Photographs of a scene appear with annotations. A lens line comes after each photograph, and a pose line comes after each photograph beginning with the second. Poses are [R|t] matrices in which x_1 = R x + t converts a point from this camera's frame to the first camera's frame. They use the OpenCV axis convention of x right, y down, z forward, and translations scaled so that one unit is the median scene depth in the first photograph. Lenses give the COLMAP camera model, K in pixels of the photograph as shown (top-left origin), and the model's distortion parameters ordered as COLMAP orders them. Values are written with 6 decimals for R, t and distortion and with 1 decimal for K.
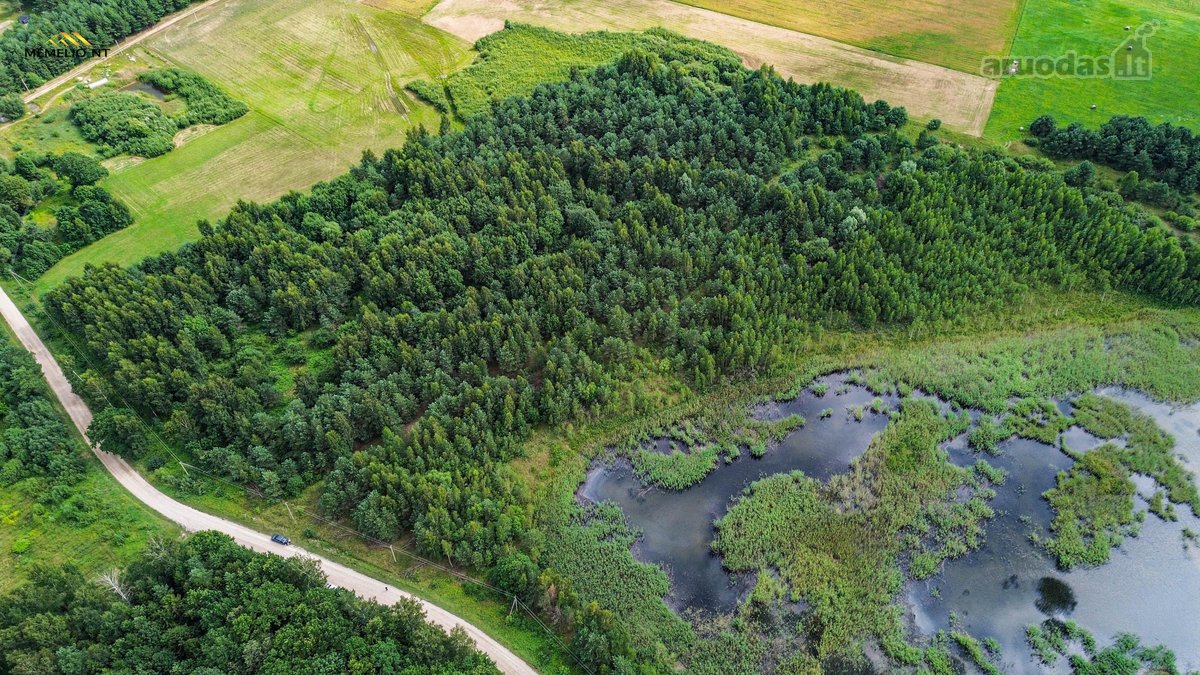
lens RADIAL K [[852.7, 0, 605.9], [0, 852.7, 336.1], [0, 0, 1]] dist [0.077001, -0.082989]
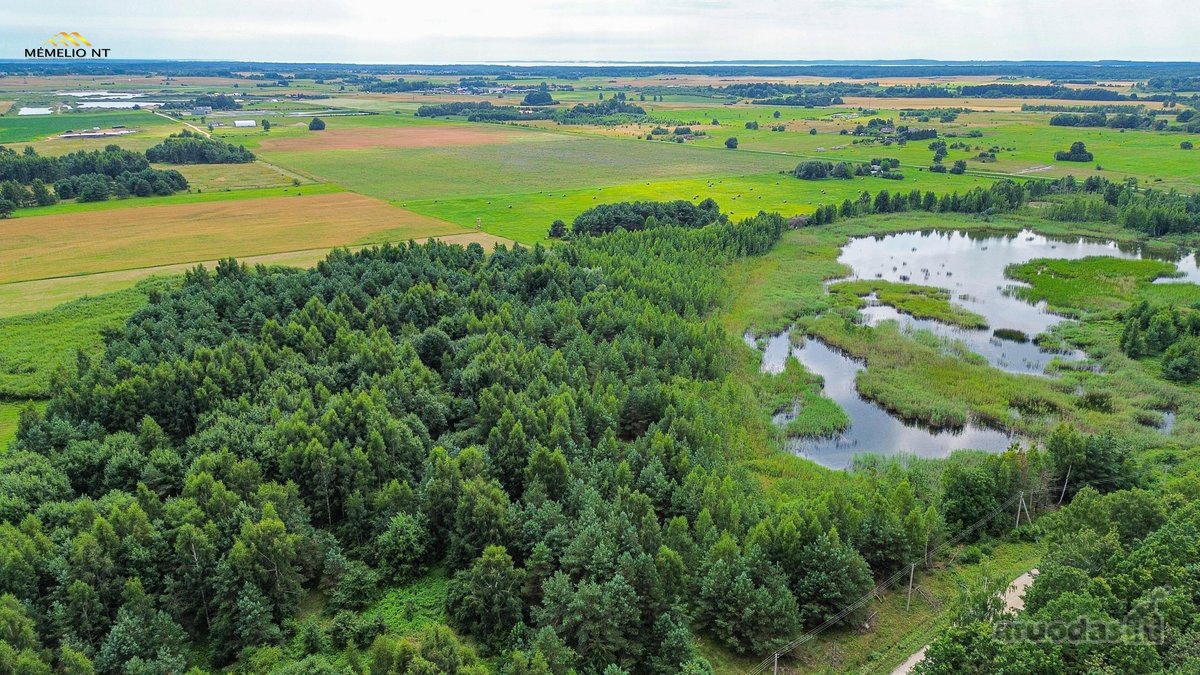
lens RADIAL K [[844.0, 0, 606.1], [0, 844.0, 337.1], [0, 0, 1]] dist [0.072186, -0.074846]
pose [[0.451685, -0.277963, 0.847772, -0.594448], [0.647070, 0.756262, -0.096793, 0.030949], [-0.614232, 0.592287, 0.521454, 0.534158]]
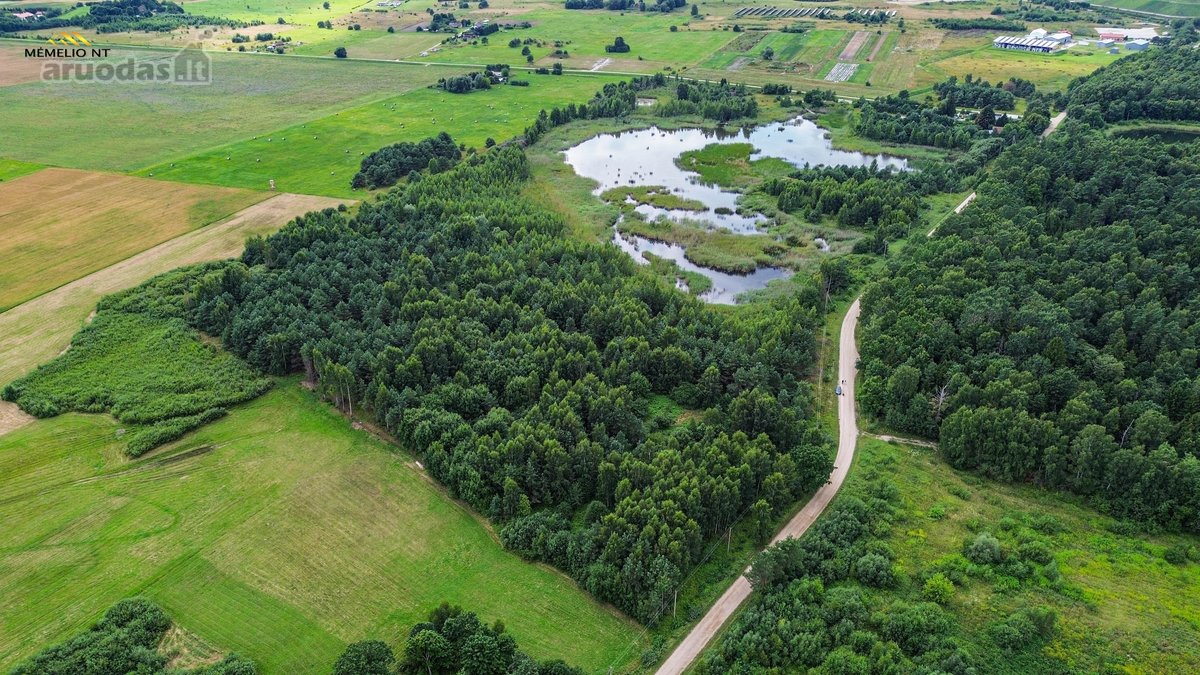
lens RADIAL K [[844.0, 0, 606.1], [0, 844.0, 337.1], [0, 0, 1]] dist [0.072186, -0.074846]
pose [[-0.143915, -0.458893, 0.876759, -1.104240], [0.716497, 0.562799, 0.412177, -0.465582], [-0.682584, 0.687513, 0.247800, 0.664049]]
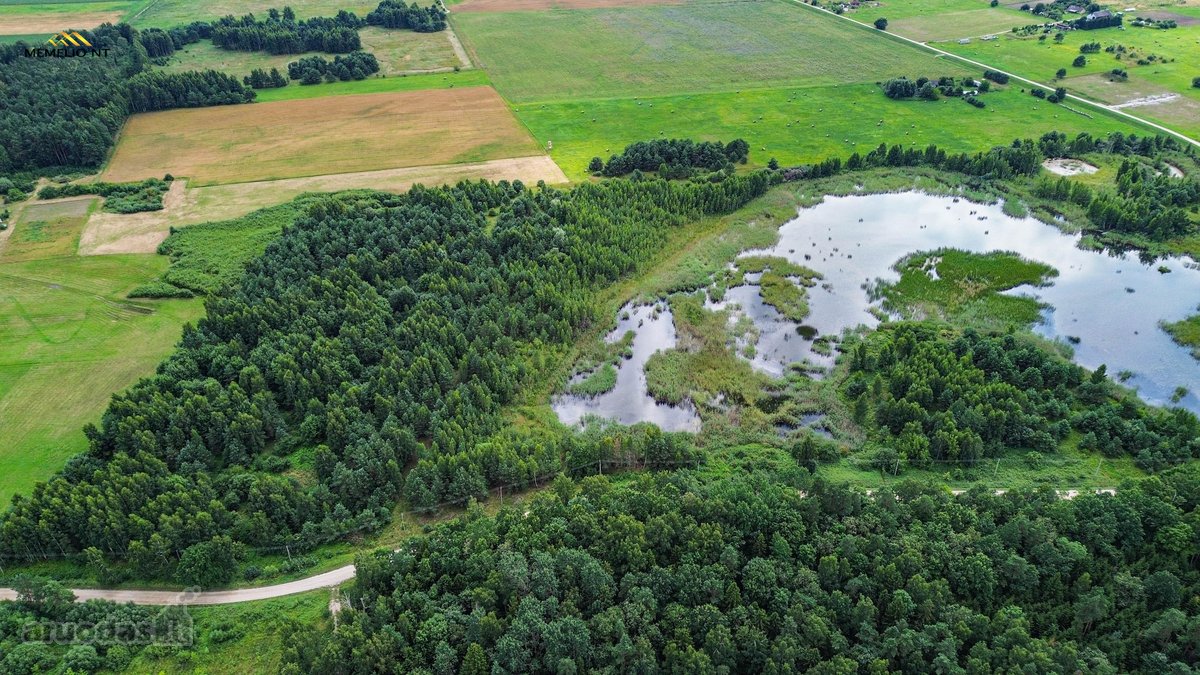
lens RADIAL K [[844.0, 0, 606.1], [0, 844.0, 337.1], [0, 0, 1]] dist [0.072186, -0.074846]
pose [[0.712411, -0.381517, 0.588995, -0.592902], [0.511943, 0.856605, -0.064354, 0.156177], [-0.479984, 0.347379, 0.805570, -0.142413]]
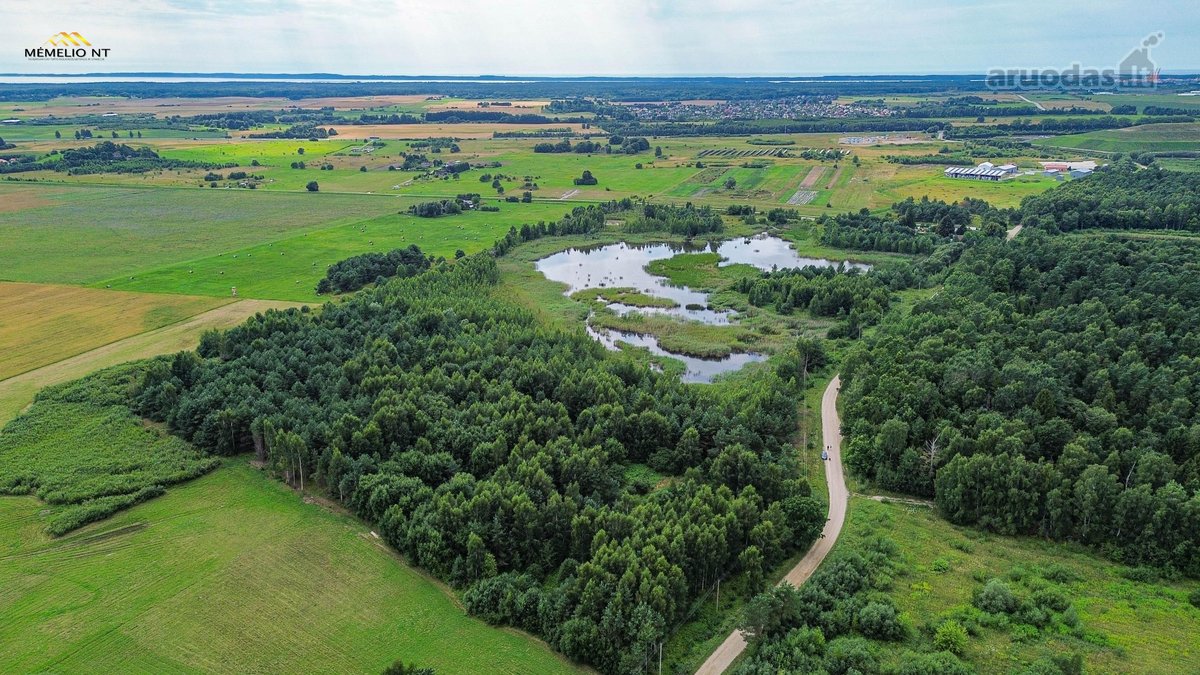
lens RADIAL K [[852.7, 0, 605.9], [0, 852.7, 336.1], [0, 0, 1]] dist [0.077001, -0.082989]
pose [[-0.180857, -0.292609, 0.938973, -1.112580], [0.715633, 0.615753, 0.329725, -0.394942], [-0.674656, 0.731593, 0.098038, 0.740748]]
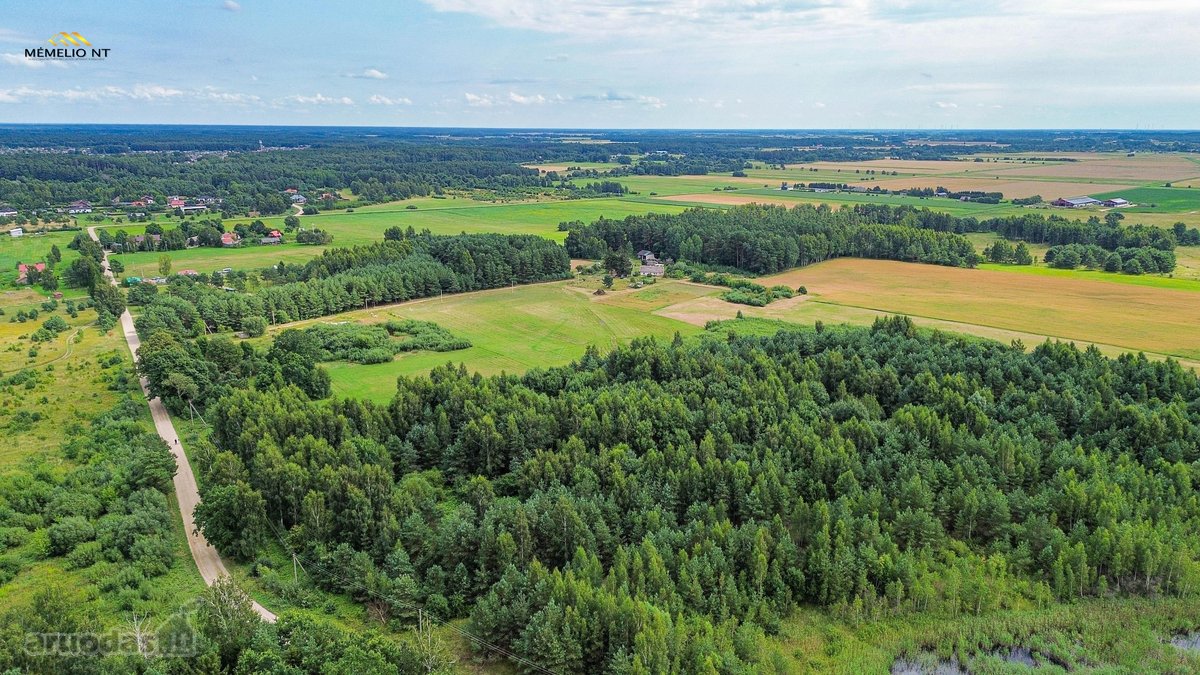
lens RADIAL K [[848.7, 0, 606.8], [0, 848.7, 337.2], [0, 0, 1]] dist [0.084429, -0.088601]
pose [[0.976564, 0.055354, -0.207987, -0.085903], [-0.158813, 0.837551, -0.522768, 0.257362], [0.145263, 0.543547, 0.826713, 0.289078]]
